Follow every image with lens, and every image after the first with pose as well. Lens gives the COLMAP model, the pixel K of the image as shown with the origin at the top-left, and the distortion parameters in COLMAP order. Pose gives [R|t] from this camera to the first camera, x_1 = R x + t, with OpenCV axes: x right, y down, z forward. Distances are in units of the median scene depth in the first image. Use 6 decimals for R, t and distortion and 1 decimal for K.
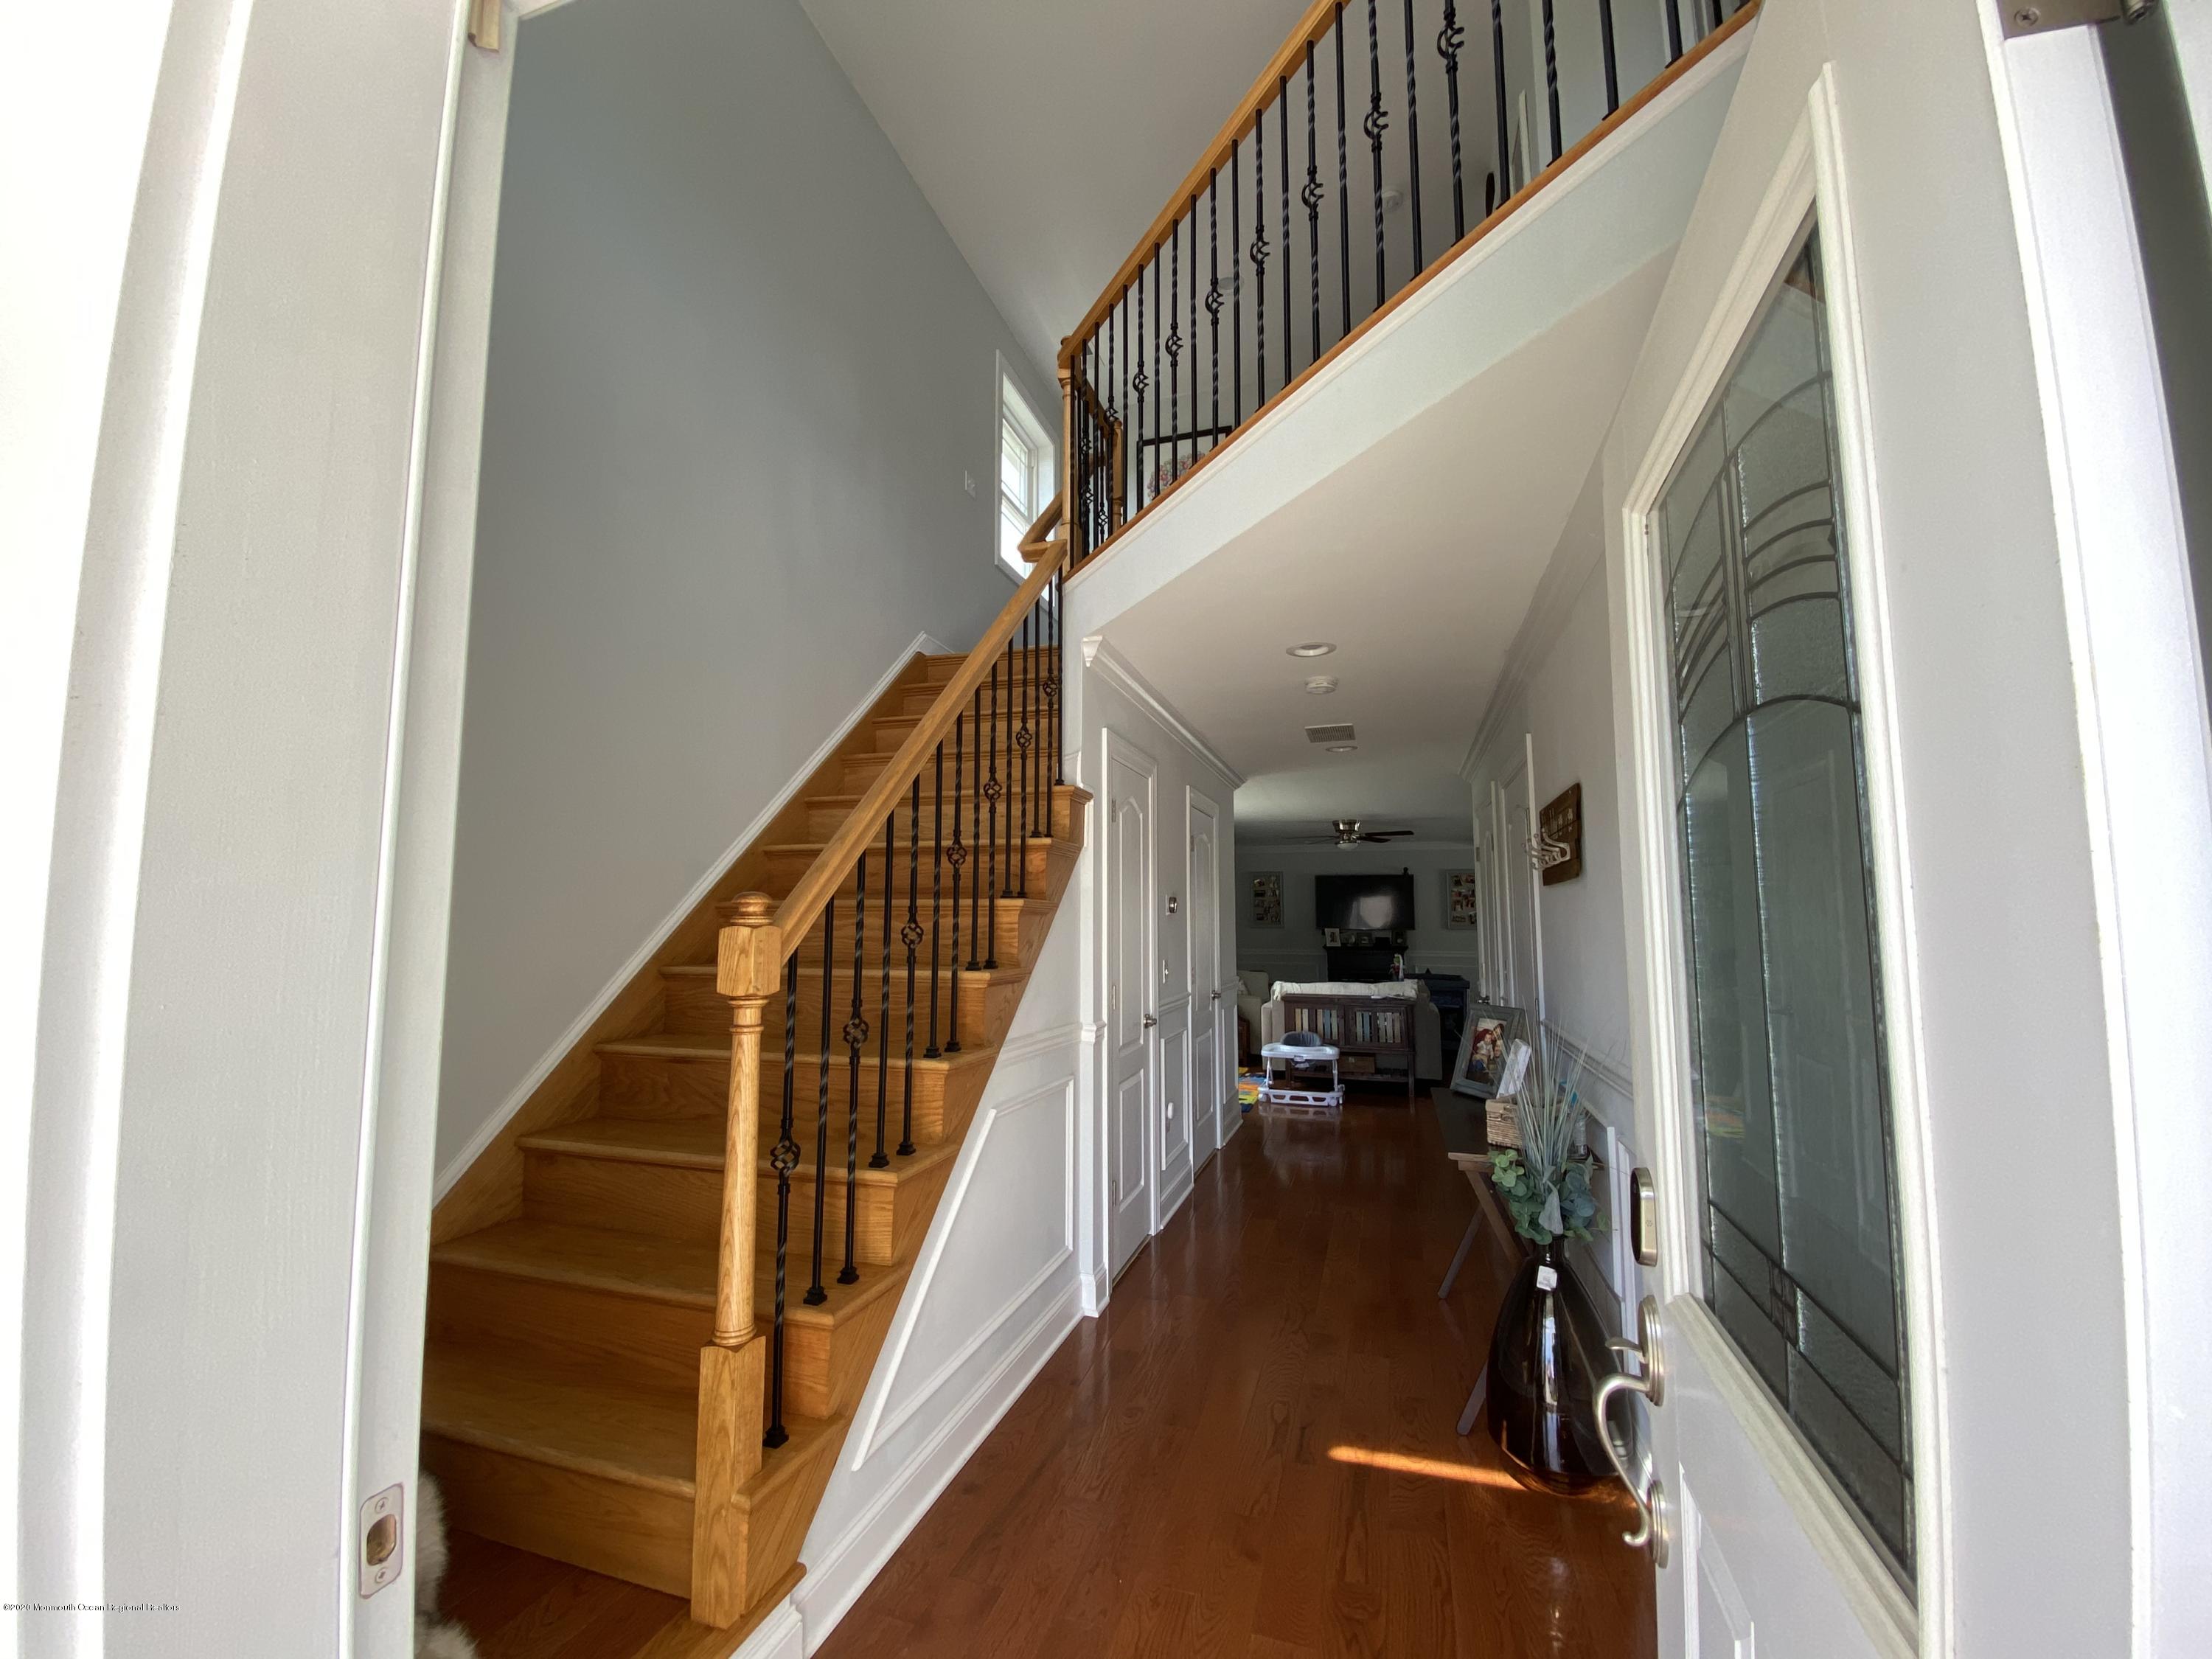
lens RADIAL K [[890.4, 0, 1096.6], [0, 890.4, 824.0], [0, 0, 1]] dist [0.002500, 0.000027]
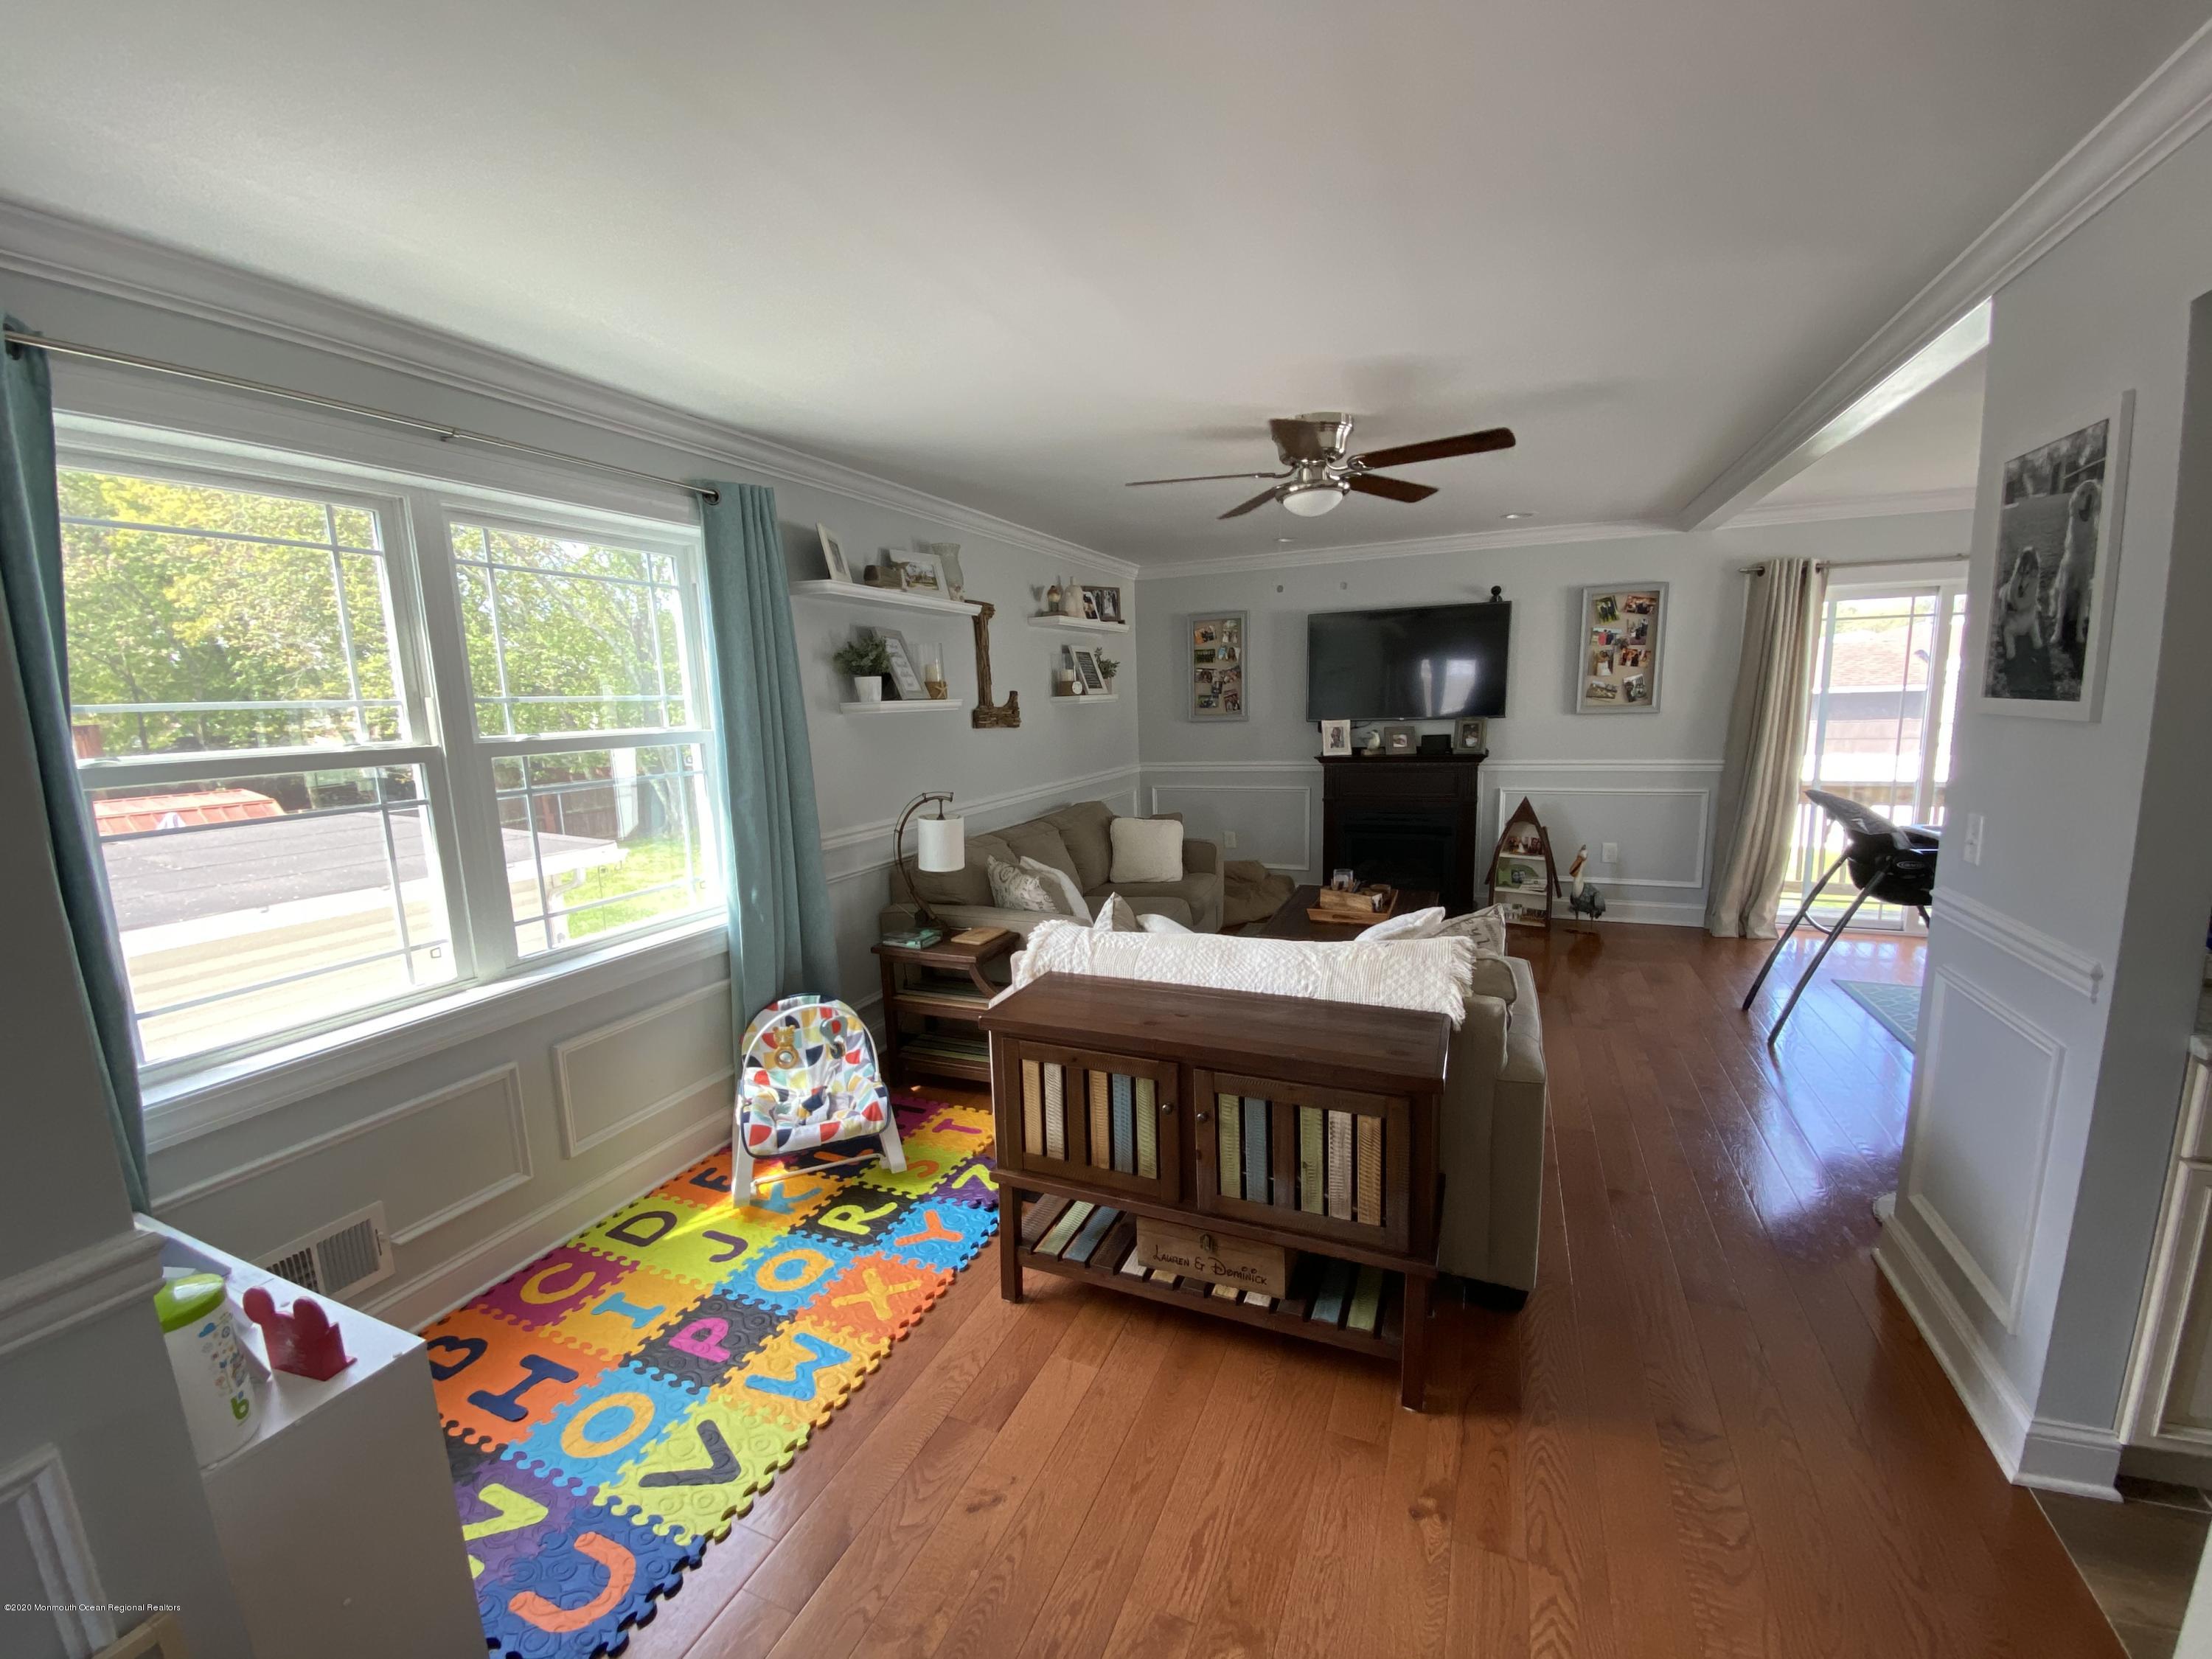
lens RADIAL K [[890.4, 0, 1106.3], [0, 890.4, 848.2], [0, 0, 1]] dist [0.002500, 0.000027]
pose [[0.995544, -0.023039, -0.091438, 0.183709], [0.047237, 0.961097, 0.272142, 0.044804], [0.081611, -0.275249, 0.957903, 0.497077]]
